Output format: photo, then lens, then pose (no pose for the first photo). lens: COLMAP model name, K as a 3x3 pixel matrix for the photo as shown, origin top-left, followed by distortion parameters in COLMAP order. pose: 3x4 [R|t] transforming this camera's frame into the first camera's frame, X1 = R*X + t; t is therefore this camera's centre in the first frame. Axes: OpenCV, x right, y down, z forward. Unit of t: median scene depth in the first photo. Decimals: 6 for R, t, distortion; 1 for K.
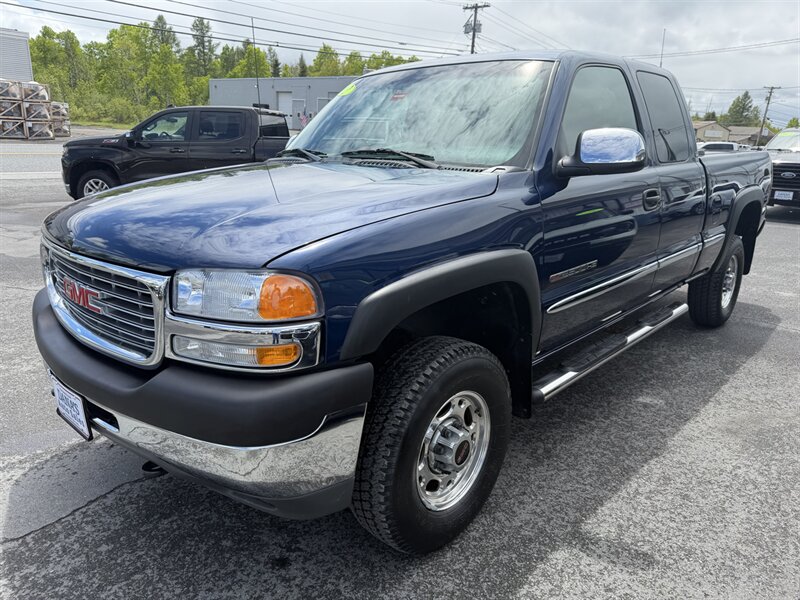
lens RADIAL K [[561.9, 0, 400.4], [0, 561.9, 299.3], [0, 0, 1]] dist [0.013760, -0.004975]
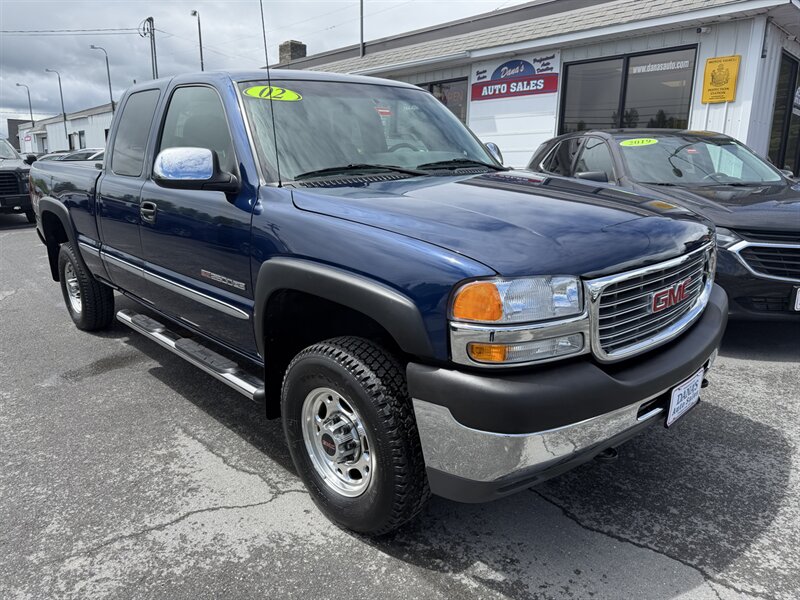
lens RADIAL K [[561.3, 0, 402.9], [0, 561.3, 297.7], [0, 0, 1]] dist [0.029212, -0.031978]
pose [[0.054195, -0.249362, 0.966893, -1.527617], [0.275254, 0.934530, 0.225587, -0.356877], [-0.959843, 0.253915, 0.119284, 1.269154]]
